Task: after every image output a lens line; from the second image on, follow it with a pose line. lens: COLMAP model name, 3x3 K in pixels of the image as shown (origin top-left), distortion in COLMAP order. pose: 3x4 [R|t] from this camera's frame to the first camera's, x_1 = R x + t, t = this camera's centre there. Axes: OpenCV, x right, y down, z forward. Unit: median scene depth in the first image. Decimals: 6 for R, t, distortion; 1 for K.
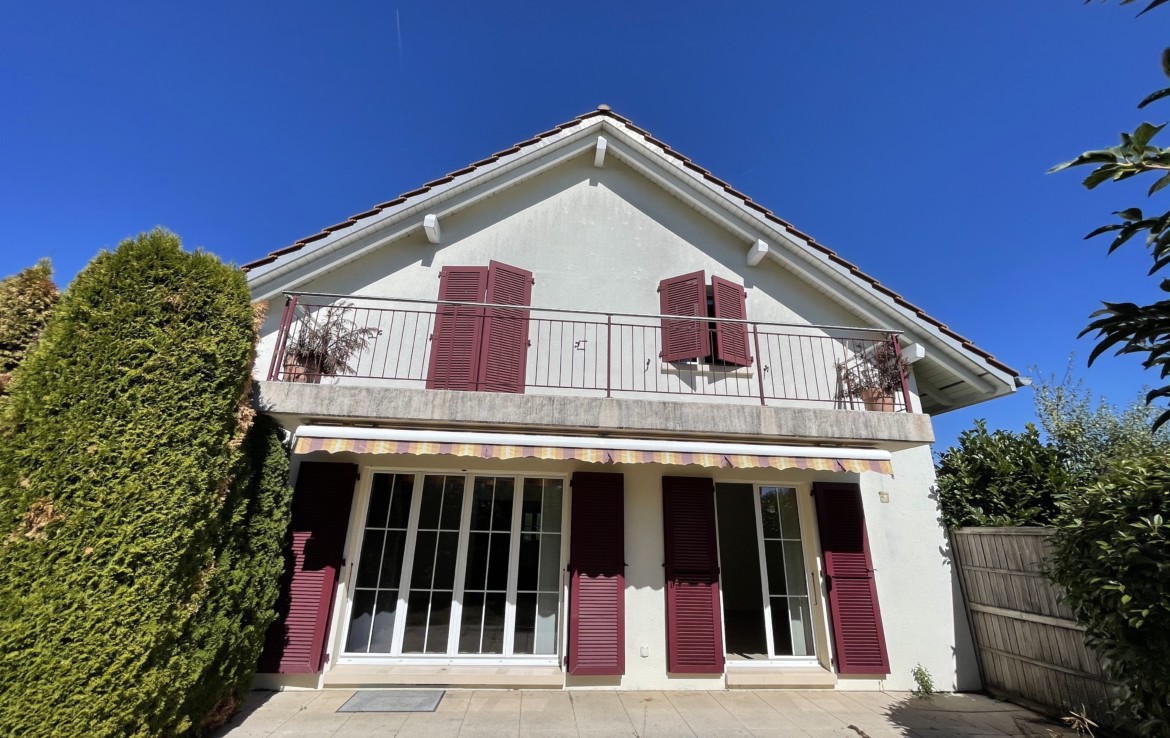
lens RADIAL K [[471.0, 0, 580.1], [0, 471.0, 368.6], [0, 0, 1]] dist [-0.000095, -0.000613]
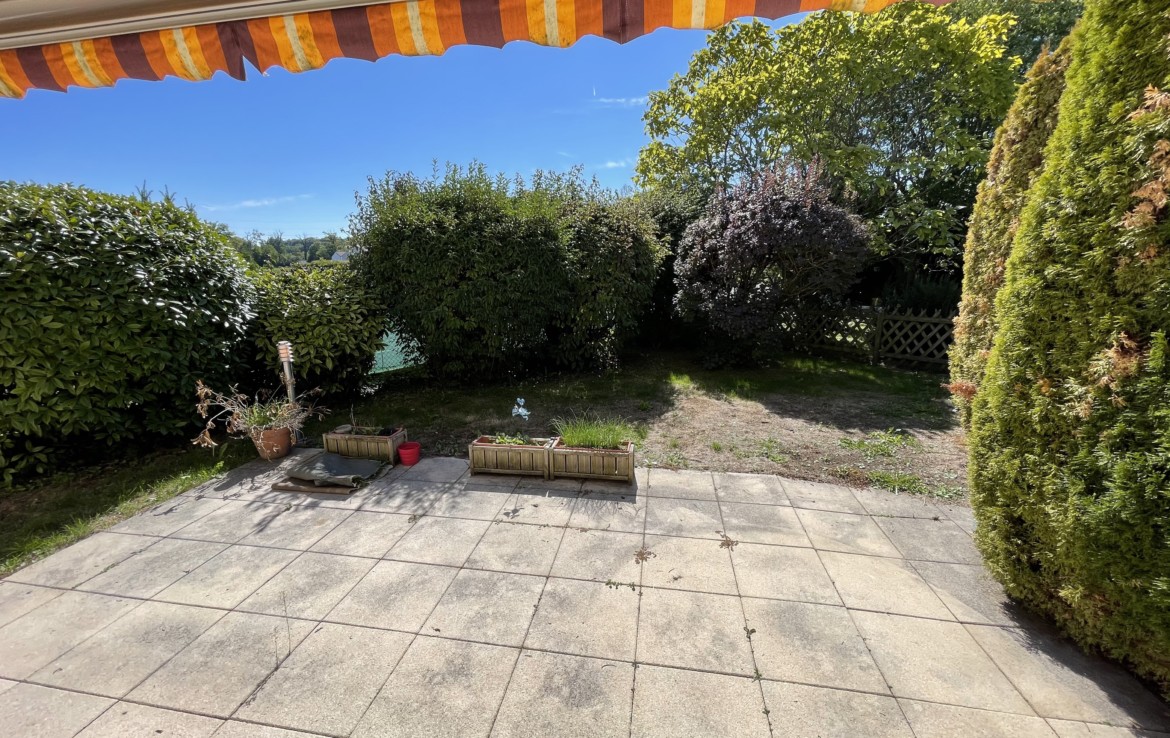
lens RADIAL K [[471.0, 0, 580.3], [0, 471.0, 370.5], [0, 0, 1]] dist [-0.000095, -0.000613]
pose [[-0.964707, -0.071184, 0.253523, -0.218490], [-0.096499, 0.991360, -0.088846, 0.350089], [-0.245009, -0.110175, -0.963240, 1.052864]]
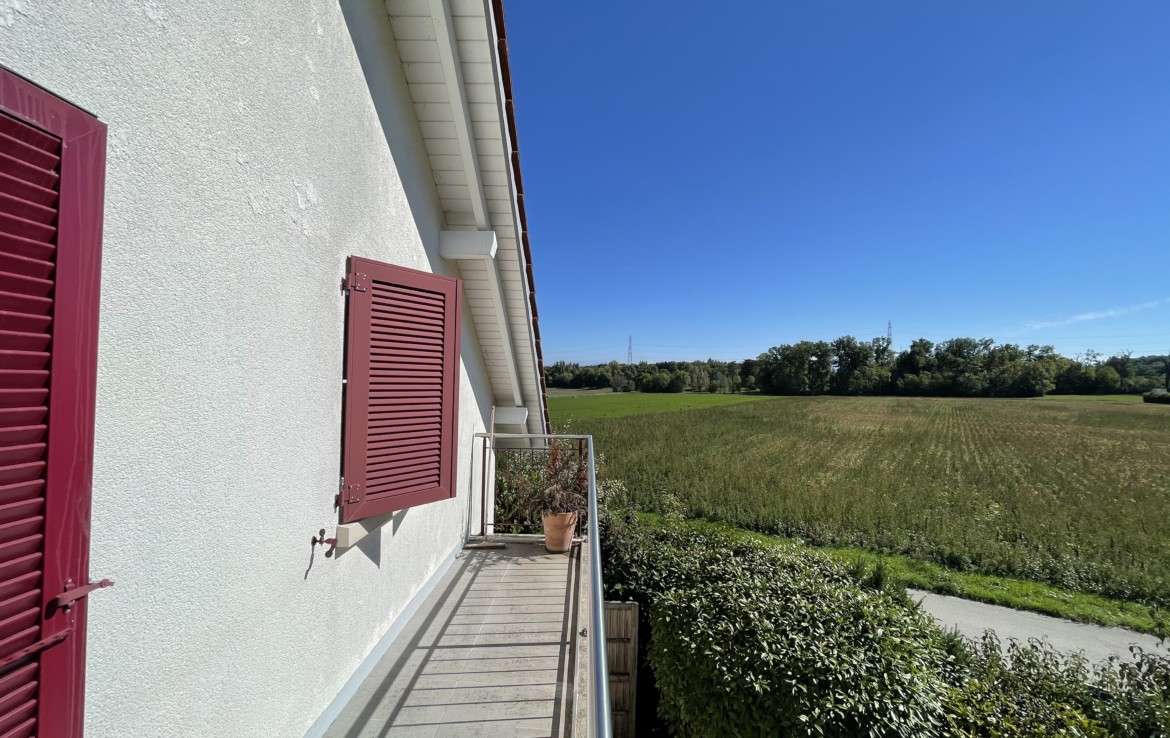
lens RADIAL K [[471.0, 0, 577.0], [0, 471.0, 369.0], [0, 0, 1]] dist [-0.000095, -0.000613]
pose [[0.111466, -0.002470, 0.993765, -0.169111], [-0.337450, 0.940485, 0.040187, -0.220824], [-0.934721, -0.339826, 0.103998, 0.992692]]
